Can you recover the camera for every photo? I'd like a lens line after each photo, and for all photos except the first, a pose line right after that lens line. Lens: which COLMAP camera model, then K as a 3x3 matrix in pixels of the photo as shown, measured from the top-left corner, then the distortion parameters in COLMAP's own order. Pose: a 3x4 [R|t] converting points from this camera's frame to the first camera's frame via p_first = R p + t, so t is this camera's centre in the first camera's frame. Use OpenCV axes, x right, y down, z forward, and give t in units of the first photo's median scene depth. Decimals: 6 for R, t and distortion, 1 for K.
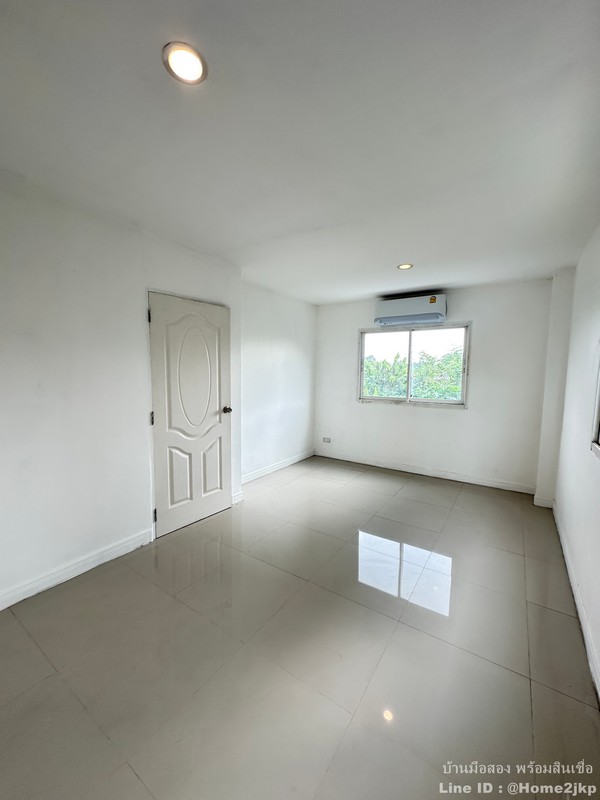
lens RADIAL K [[320.8, 0, 303.5], [0, 320.8, 401.8], [0, 0, 1]] dist [-0.004179, -0.000392]
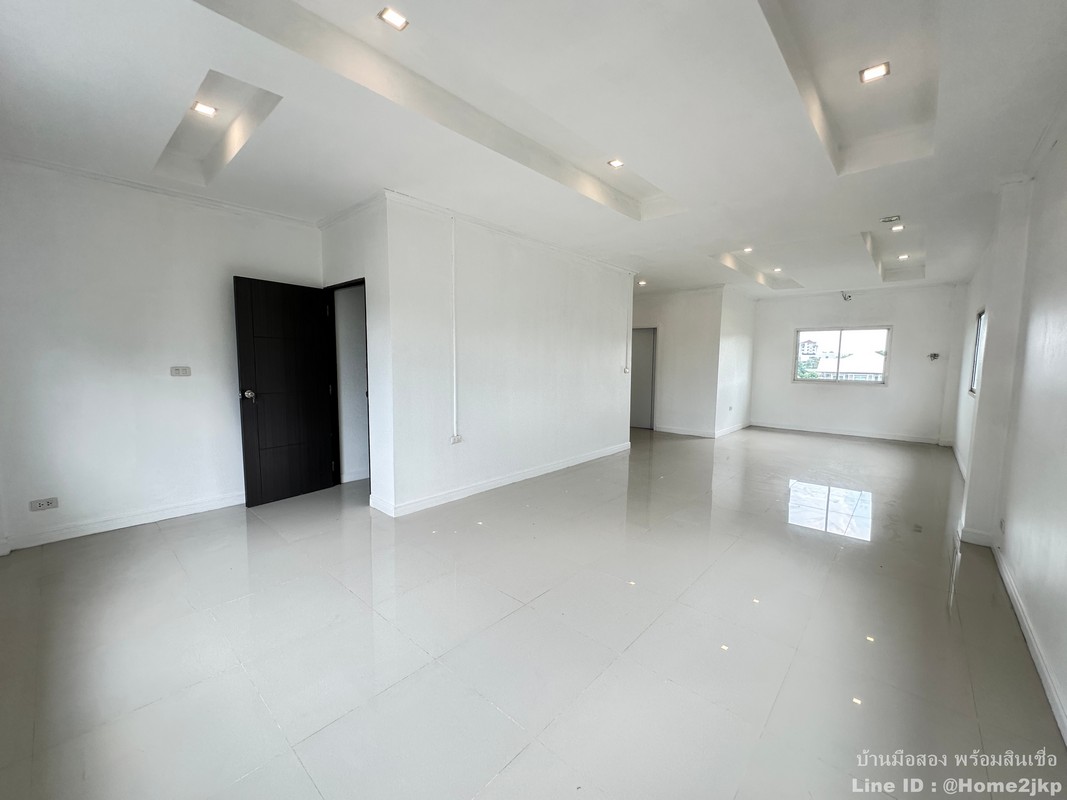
lens RADIAL K [[427.9, 0, 528.0], [0, 427.9, 398.8], [0, 0, 1]] dist [-0.004179, -0.000392]
pose [[0.984409, 0.001951, -0.175882, -0.643363], [-0.000799, 0.999978, 0.006622, 0.059250], [0.175891, -0.006378, 0.984389, -1.007667]]
